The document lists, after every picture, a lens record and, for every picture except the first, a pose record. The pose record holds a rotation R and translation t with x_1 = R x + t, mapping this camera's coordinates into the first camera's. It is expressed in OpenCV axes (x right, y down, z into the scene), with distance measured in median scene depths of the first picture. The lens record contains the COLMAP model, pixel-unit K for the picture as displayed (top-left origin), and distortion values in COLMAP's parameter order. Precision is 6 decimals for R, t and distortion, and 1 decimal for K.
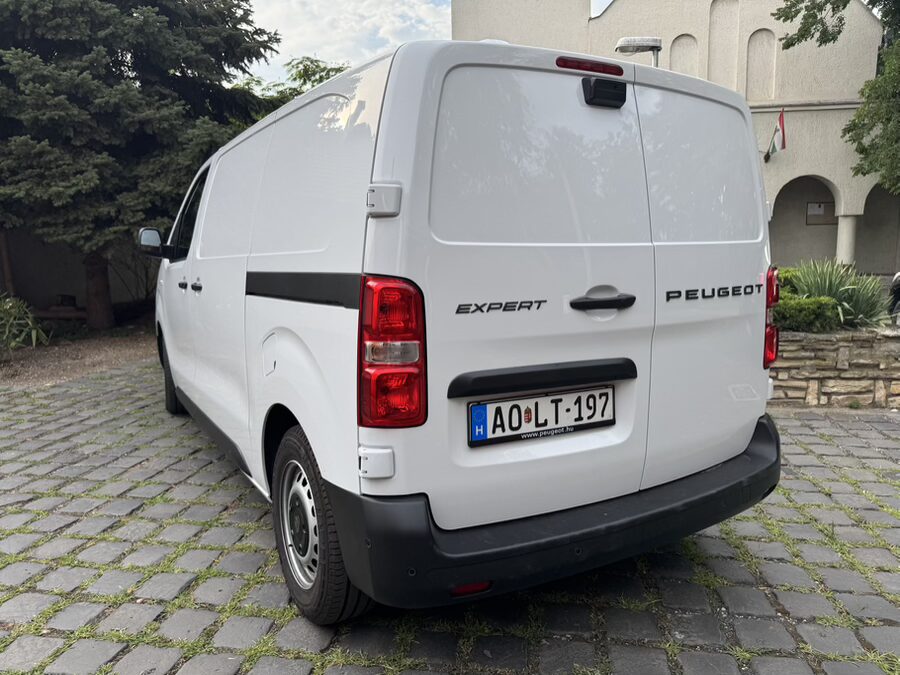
lens RADIAL K [[658.3, 0, 450.0], [0, 658.3, 337.5], [0, 0, 1]] dist [0.044113, -0.063655]
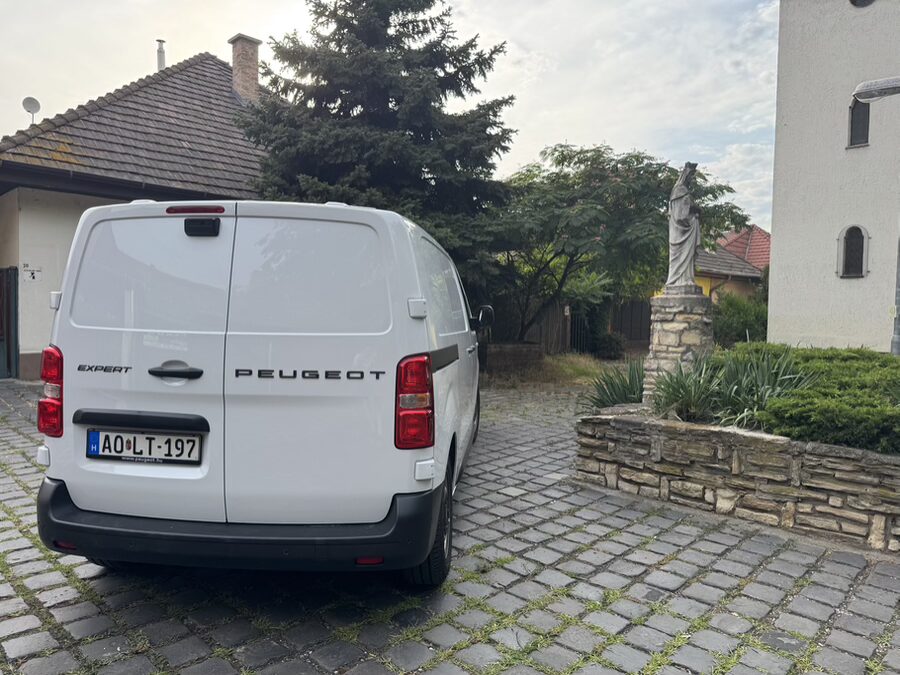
lens RADIAL K [[661.2, 0, 450.0], [0, 661.2, 337.5], [0, 0, 1]] dist [0.010503, 0.000905]
pose [[0.799505, 0.051345, -0.598461, 0.863520], [-0.105272, 0.992896, -0.055451, -0.062186], [0.591362, 0.107335, 0.799231, 0.119887]]
